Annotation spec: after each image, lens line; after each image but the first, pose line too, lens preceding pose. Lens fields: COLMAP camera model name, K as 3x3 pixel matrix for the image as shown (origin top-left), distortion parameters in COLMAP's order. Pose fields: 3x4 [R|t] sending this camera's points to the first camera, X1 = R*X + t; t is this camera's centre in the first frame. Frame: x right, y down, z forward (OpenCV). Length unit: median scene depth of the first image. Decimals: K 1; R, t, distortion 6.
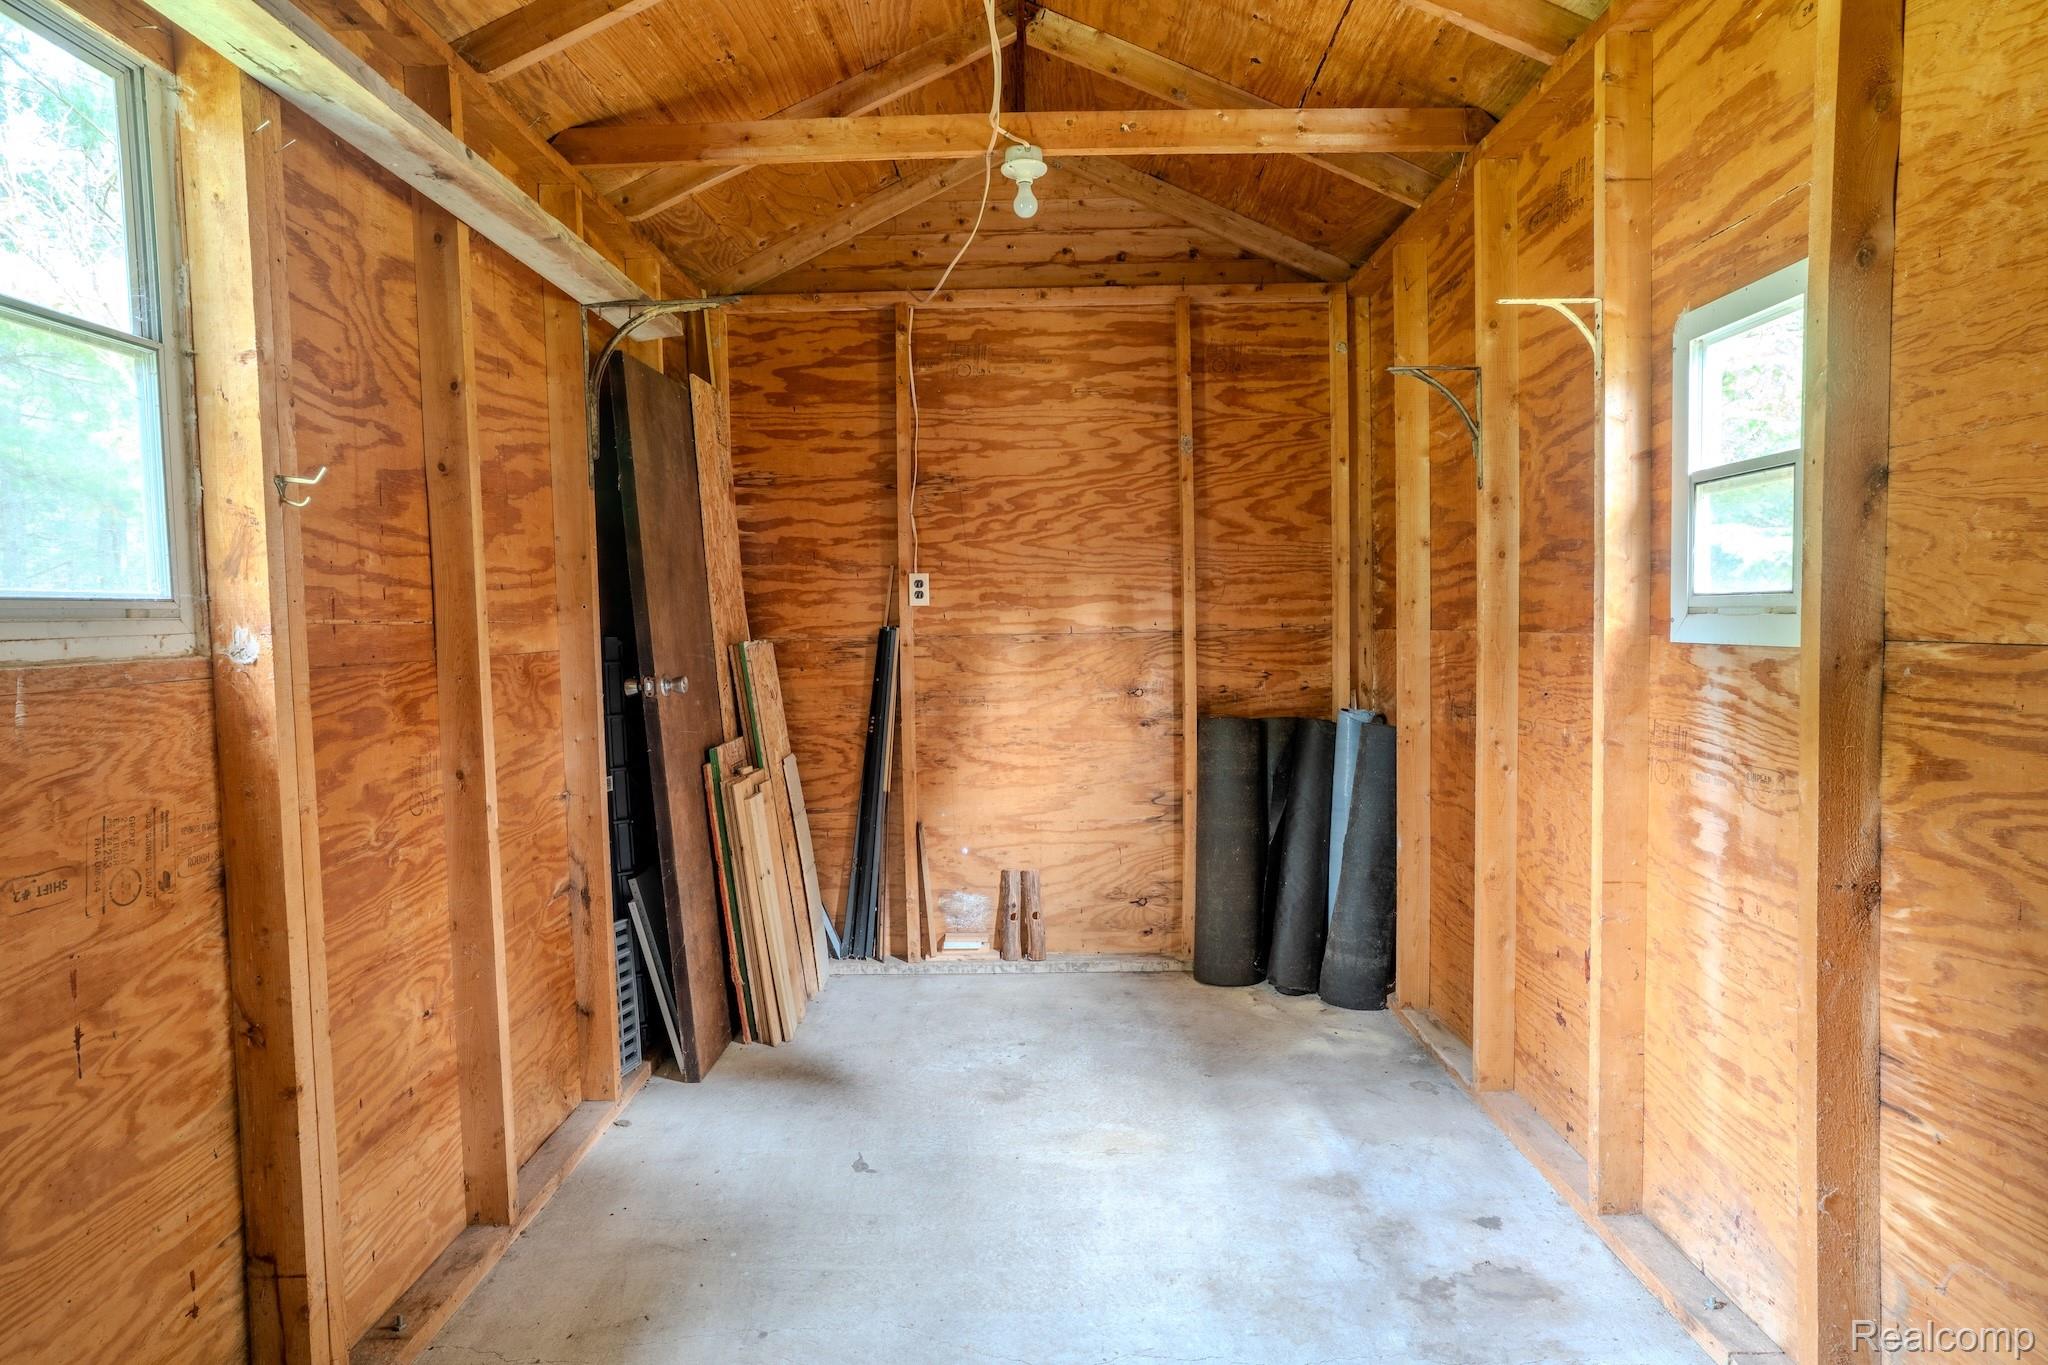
lens RADIAL K [[1114.6, 0, 1024.9], [0, 1114.6, 685.4], [0, 0, 1]] dist [-0.050753, 0.034824]
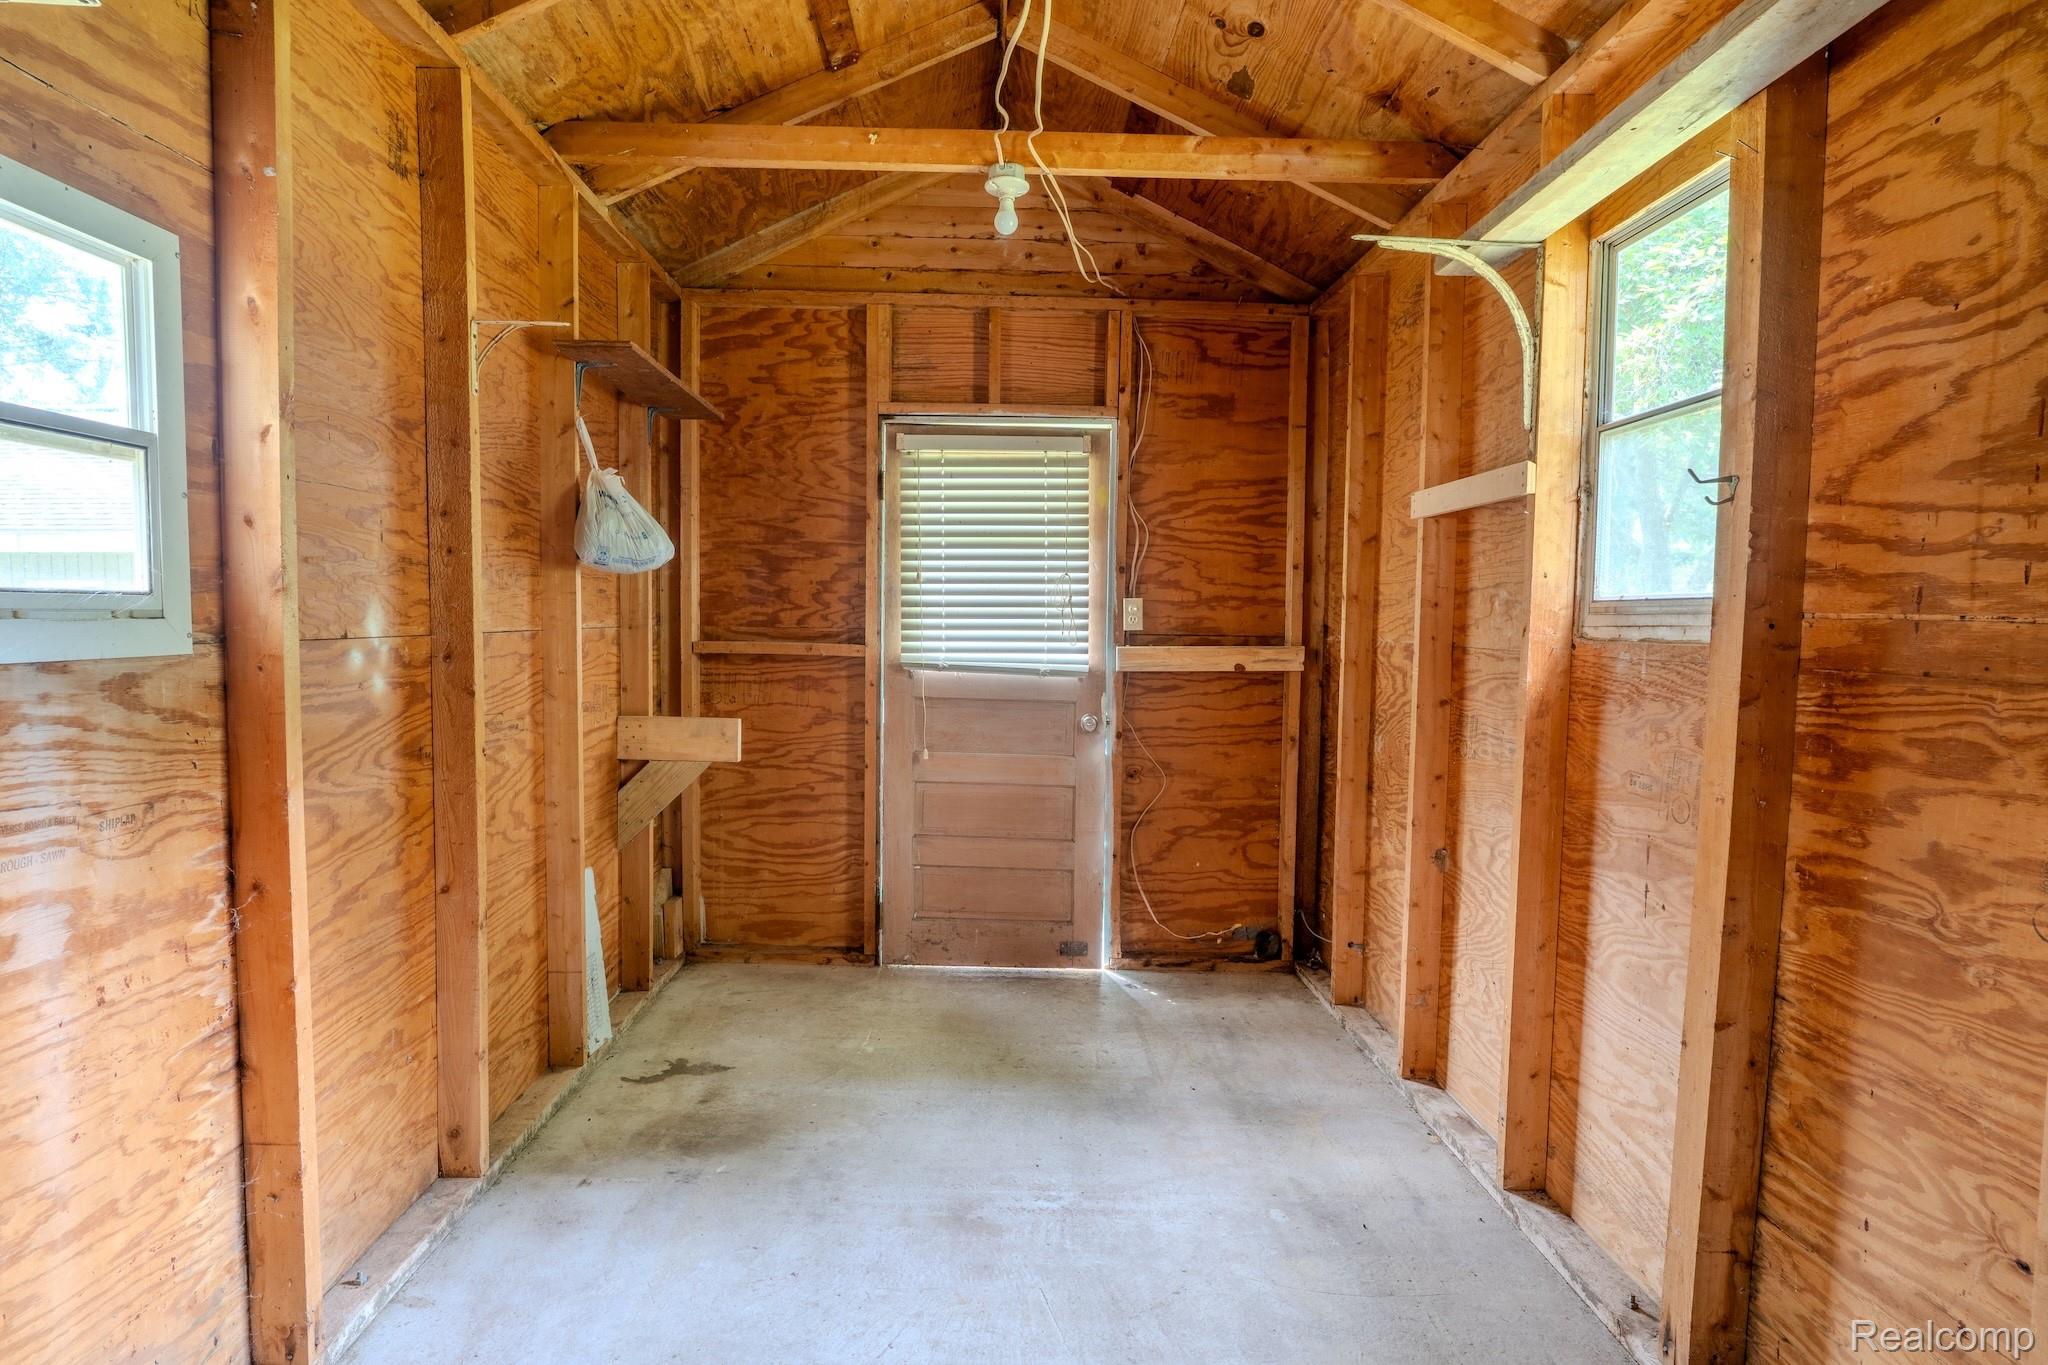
lens RADIAL K [[1114.6, 0, 1025.5], [0, 1114.6, 684.0], [0, 0, 1]] dist [-0.050753, 0.034824]
pose [[-0.999442, 0.008734, -0.032230, 0.024269], [0.004579, 0.991918, 0.126800, -0.111363], [0.033077, 0.126582, -0.991405, 1.742744]]
